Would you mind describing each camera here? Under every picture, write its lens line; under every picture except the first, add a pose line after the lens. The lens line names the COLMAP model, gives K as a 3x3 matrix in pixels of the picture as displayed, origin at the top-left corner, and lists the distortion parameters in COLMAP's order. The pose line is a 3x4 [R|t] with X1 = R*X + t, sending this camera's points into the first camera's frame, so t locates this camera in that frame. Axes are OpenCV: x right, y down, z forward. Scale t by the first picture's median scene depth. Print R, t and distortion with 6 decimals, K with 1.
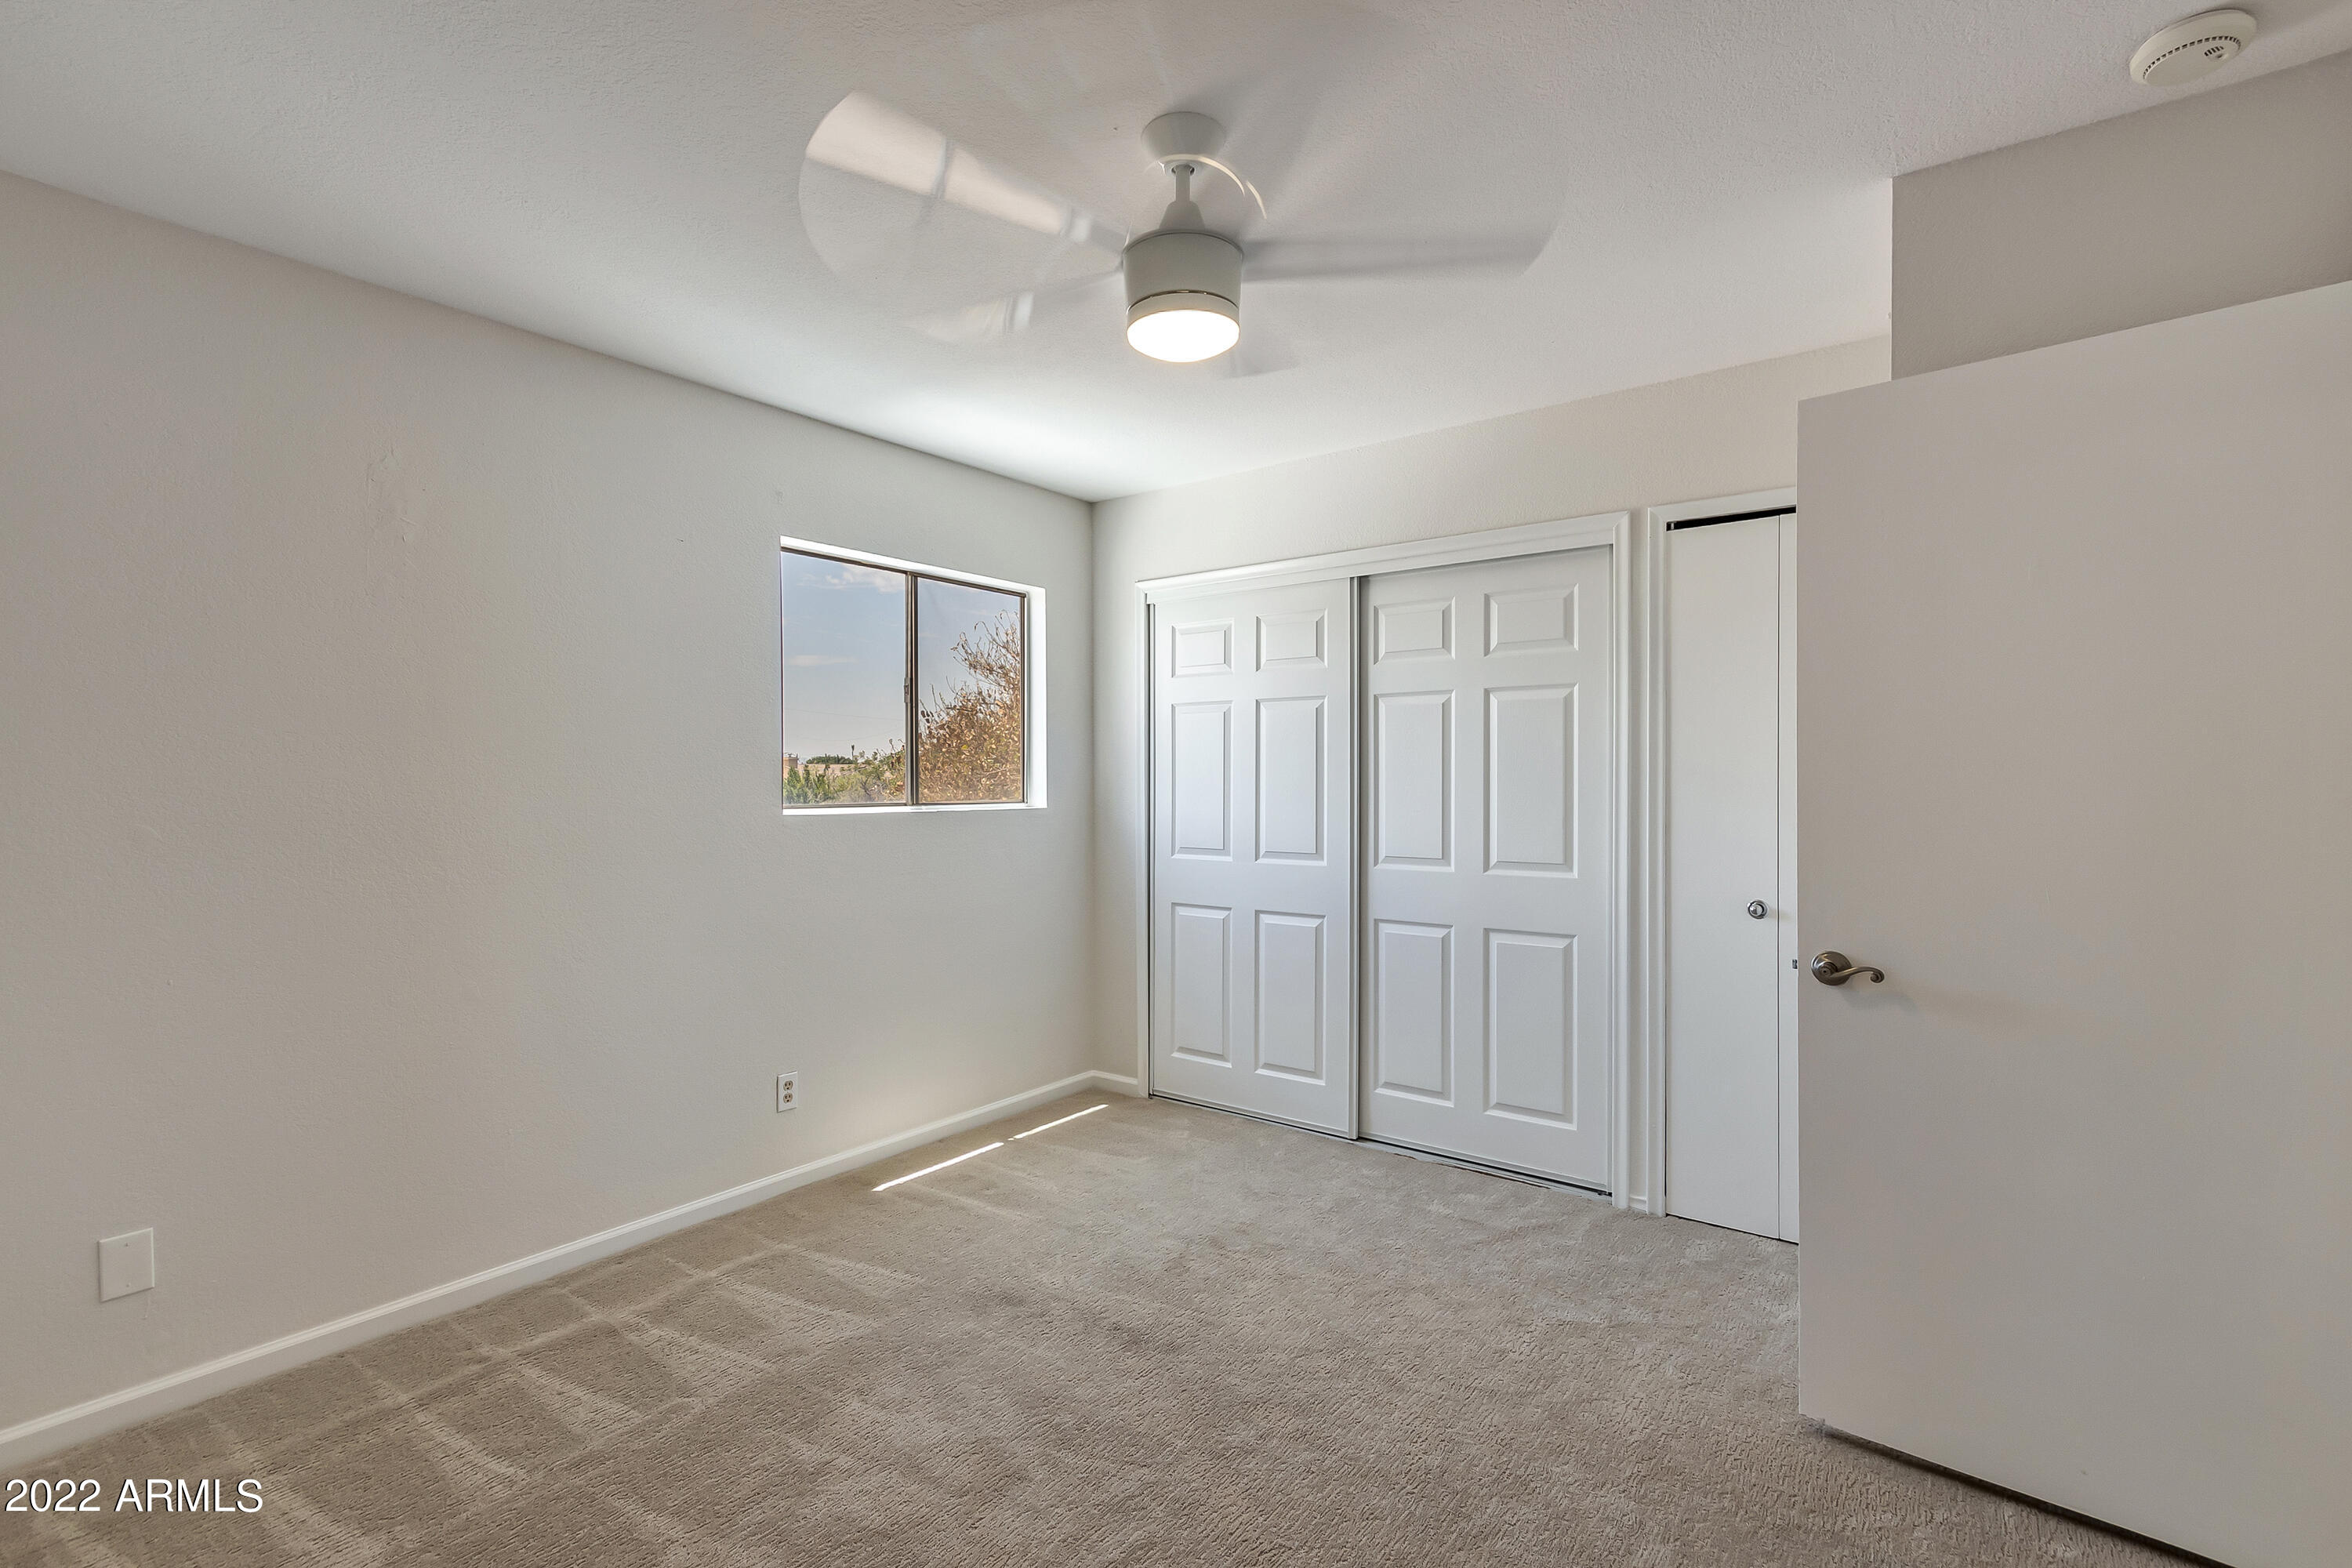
lens RADIAL K [[1098.1, 0, 1172.4], [0, 1098.1, 791.3], [0, 0, 1]] dist [0.001600, -0.000104]
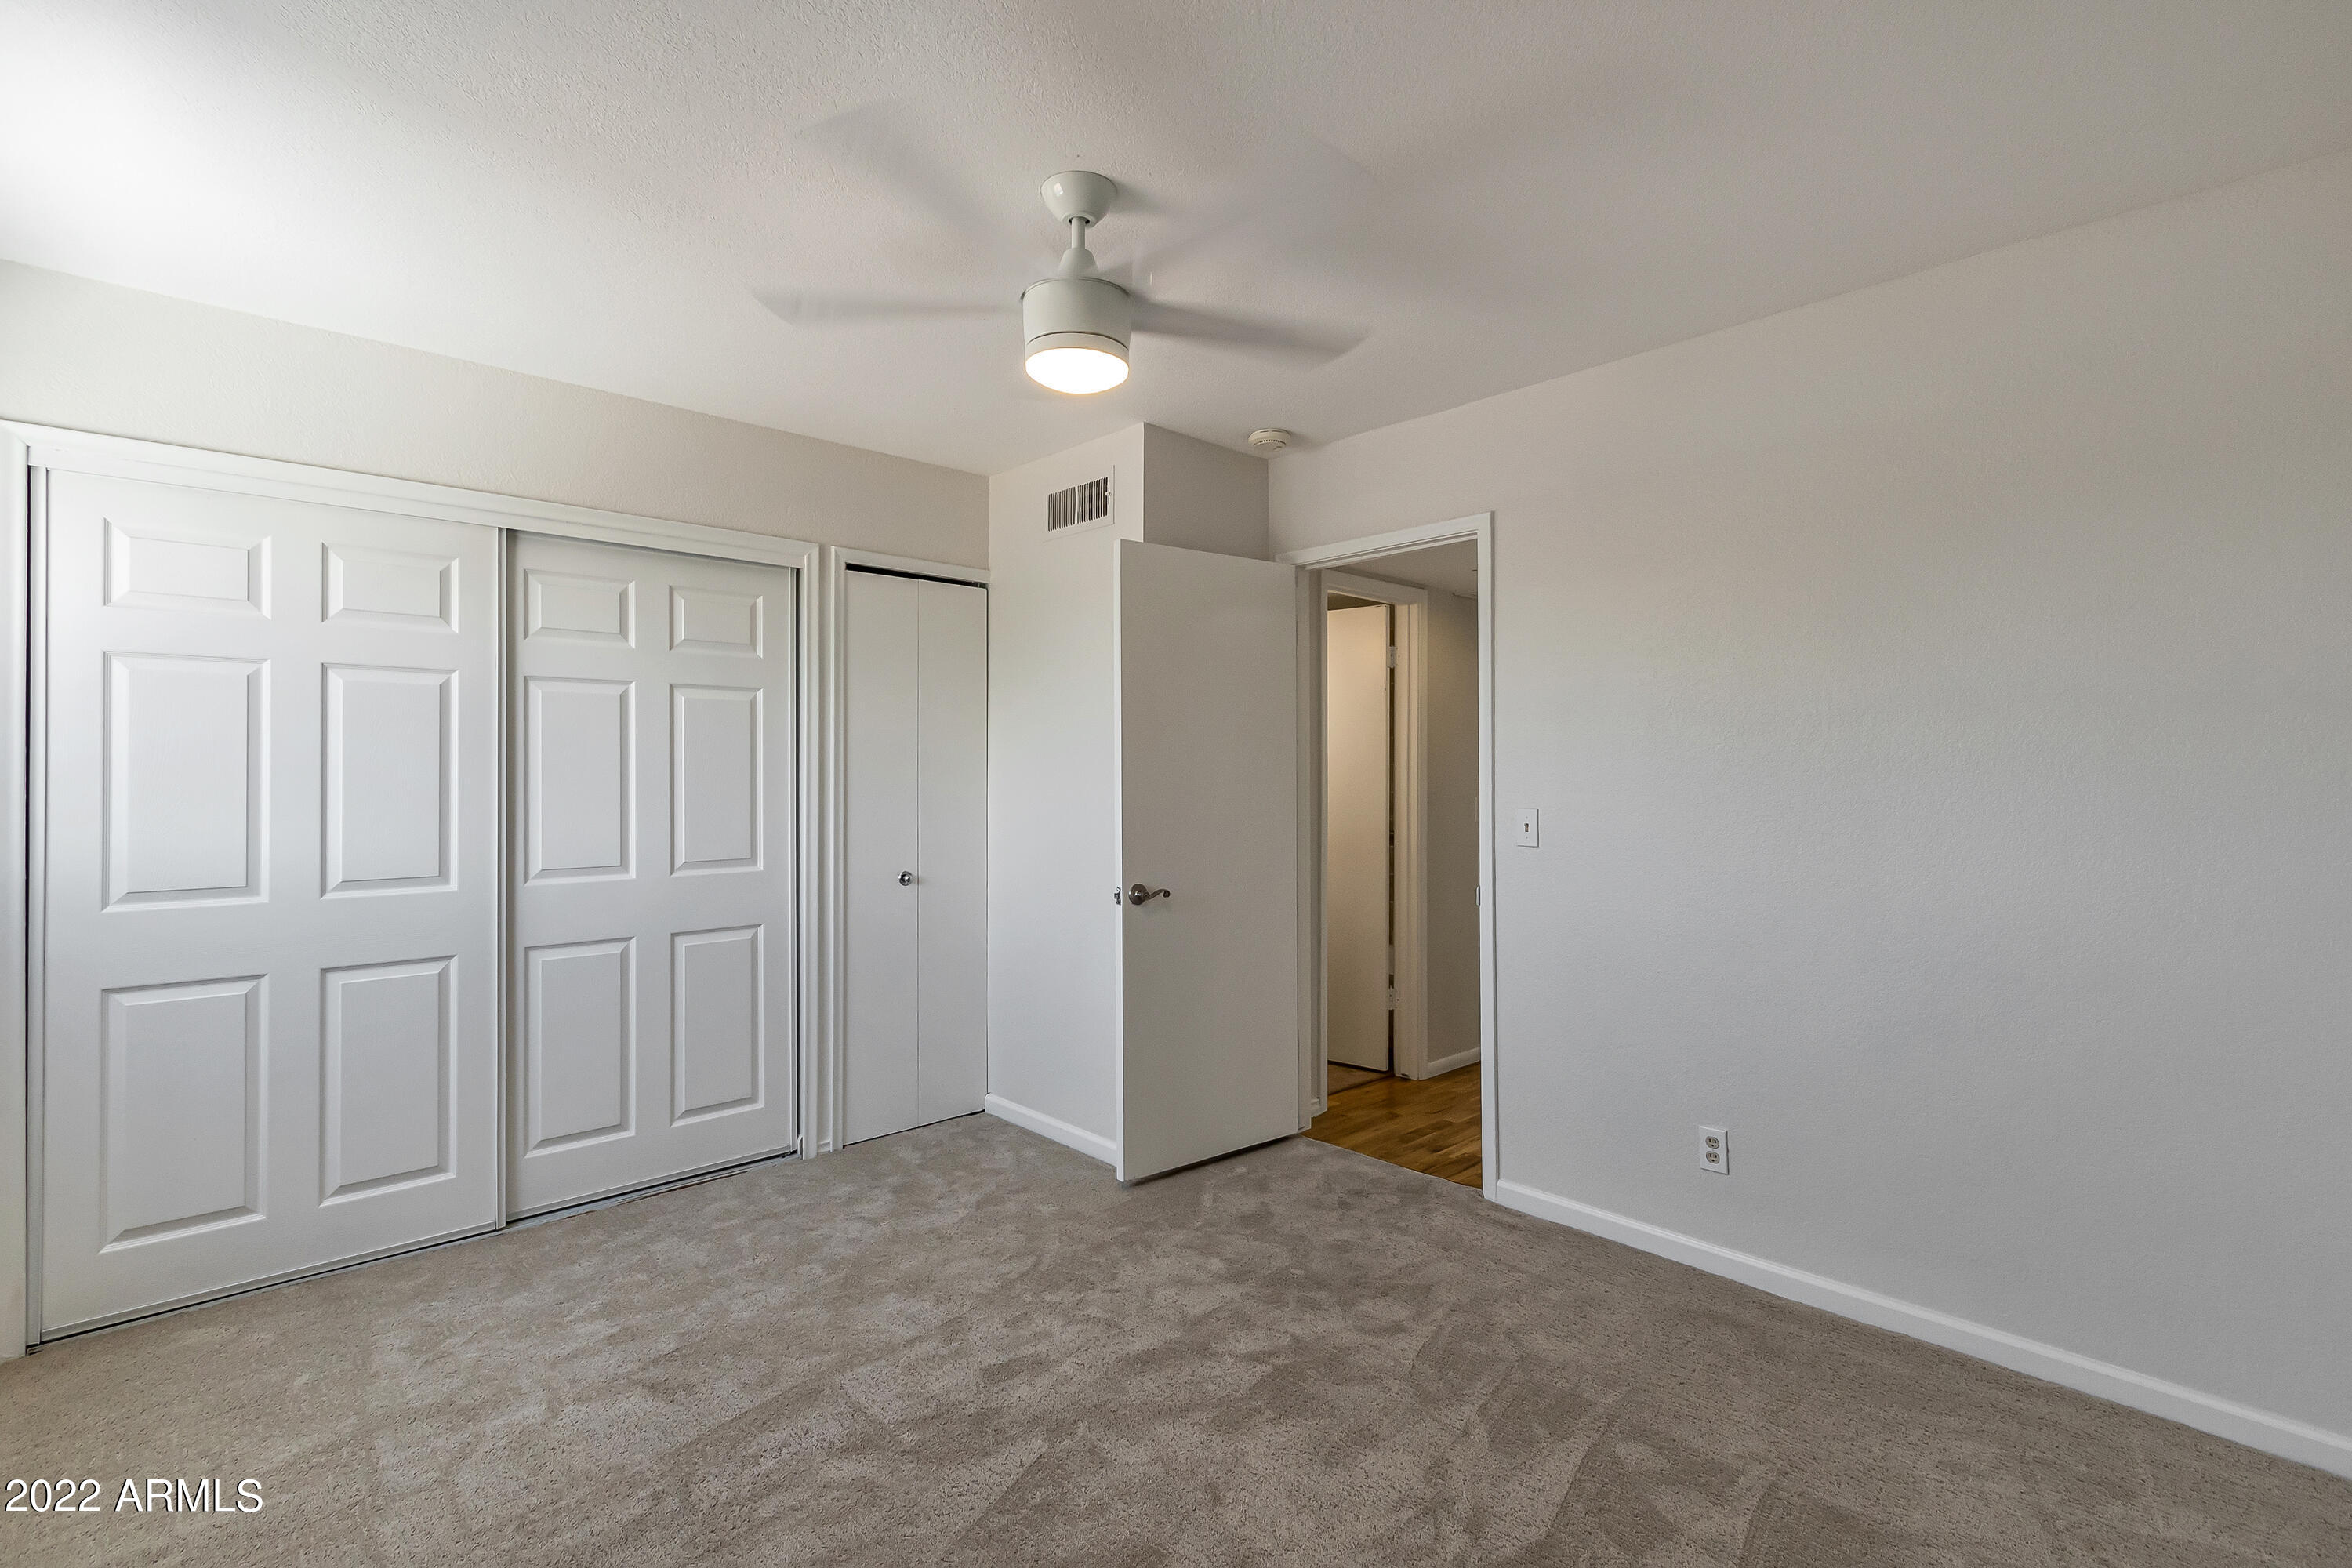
lens RADIAL K [[1066.1, 0, 1176.0], [0, 1066.1, 784.0], [0, 0, 1]] dist [0.010826, 0.000211]
pose [[0.161553, -0.004036, 0.986856, -0.545162], [0.012050, 0.999925, 0.002117, -0.002620], [-0.986791, 0.011550, 0.161589, 0.396926]]
